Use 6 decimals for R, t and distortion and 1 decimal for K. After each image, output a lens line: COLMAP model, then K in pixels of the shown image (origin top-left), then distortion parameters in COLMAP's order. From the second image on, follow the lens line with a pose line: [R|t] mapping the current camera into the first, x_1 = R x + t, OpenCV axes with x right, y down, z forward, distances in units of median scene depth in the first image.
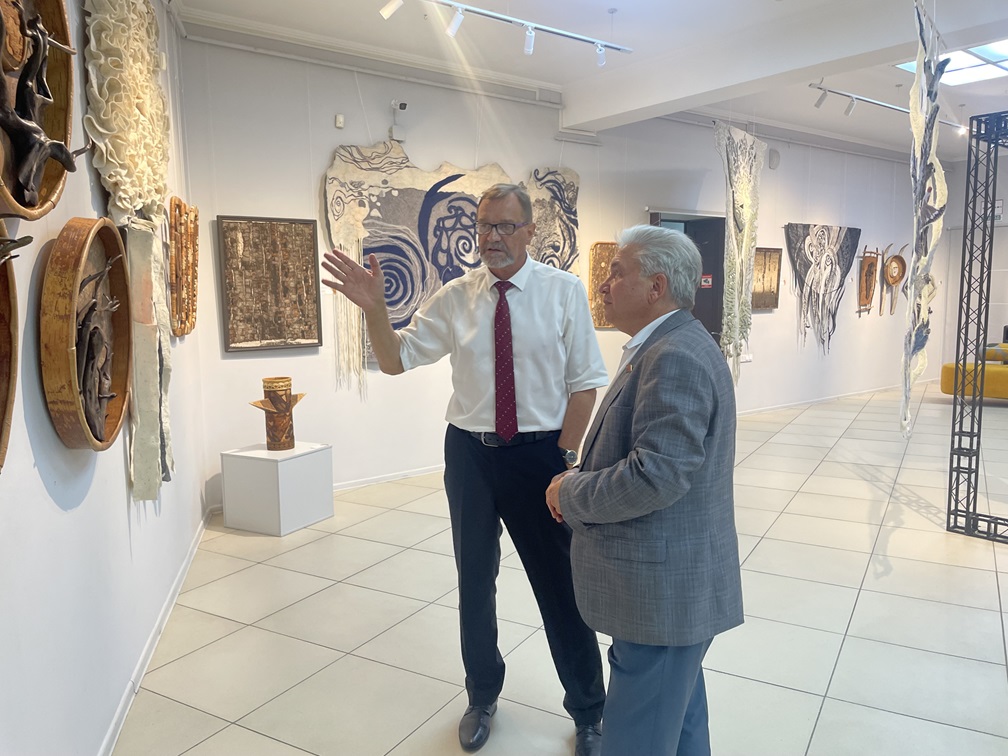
lens RADIAL K [[764.2, 0, 505.1], [0, 764.2, 390.5], [0, 0, 1]] dist [0.087449, -0.106738]
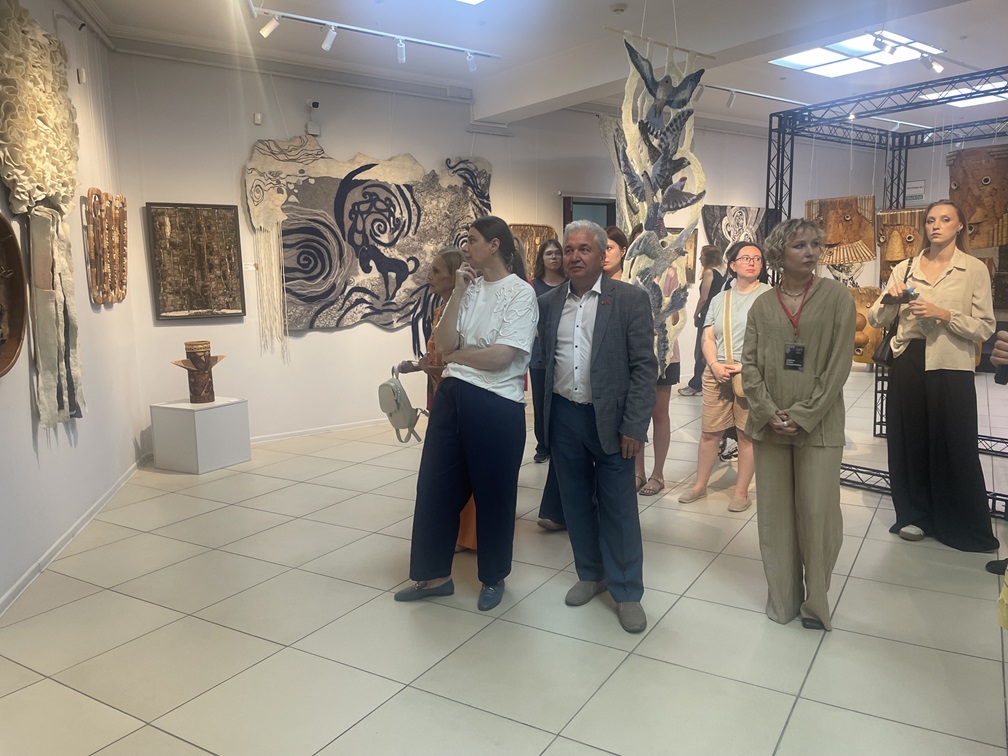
lens RADIAL K [[764.2, 0, 511.1], [0, 764.2, 391.3], [0, 0, 1]] dist [0.087449, -0.106738]
pose [[0.999848, -0.004459, -0.016844, 0.174307], [0.004848, 0.999719, 0.023182, 0.029998], [0.016736, -0.023261, 0.999589, -0.148159]]
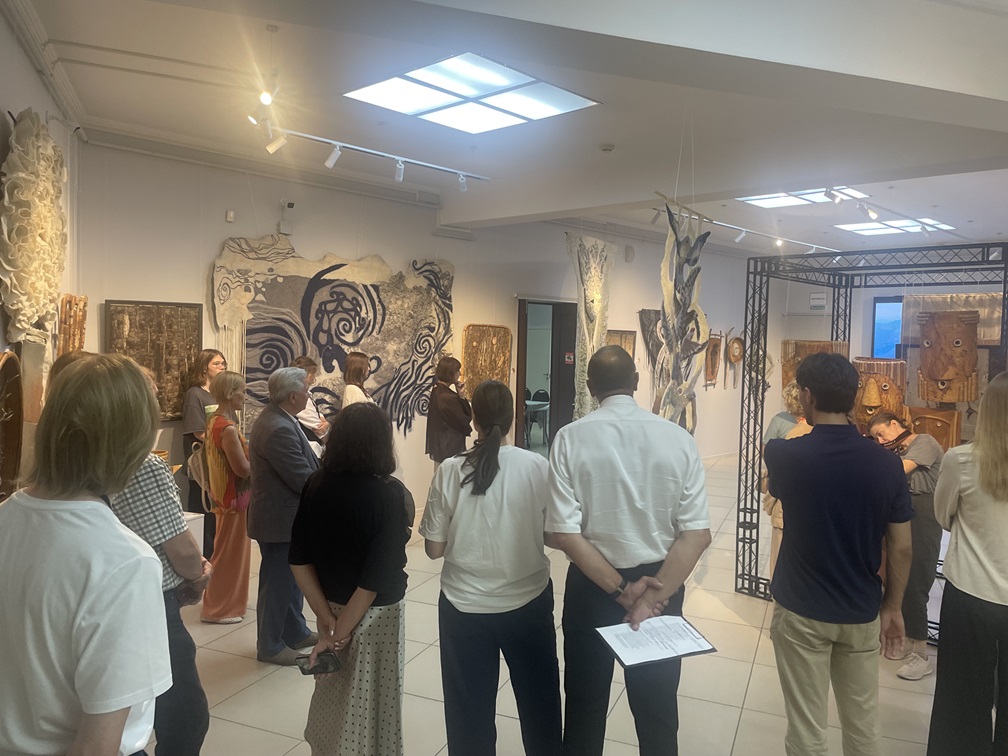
lens RADIAL K [[764.2, 0, 517.5], [0, 764.2, 371.9], [0, 0, 1]] dist [0.087449, -0.106738]
pose [[0.989587, 0.033867, 0.139897, 0.044808], [-0.022811, 0.996542, -0.079892, -0.045600], [-0.142119, 0.075869, 0.986938, -0.132297]]
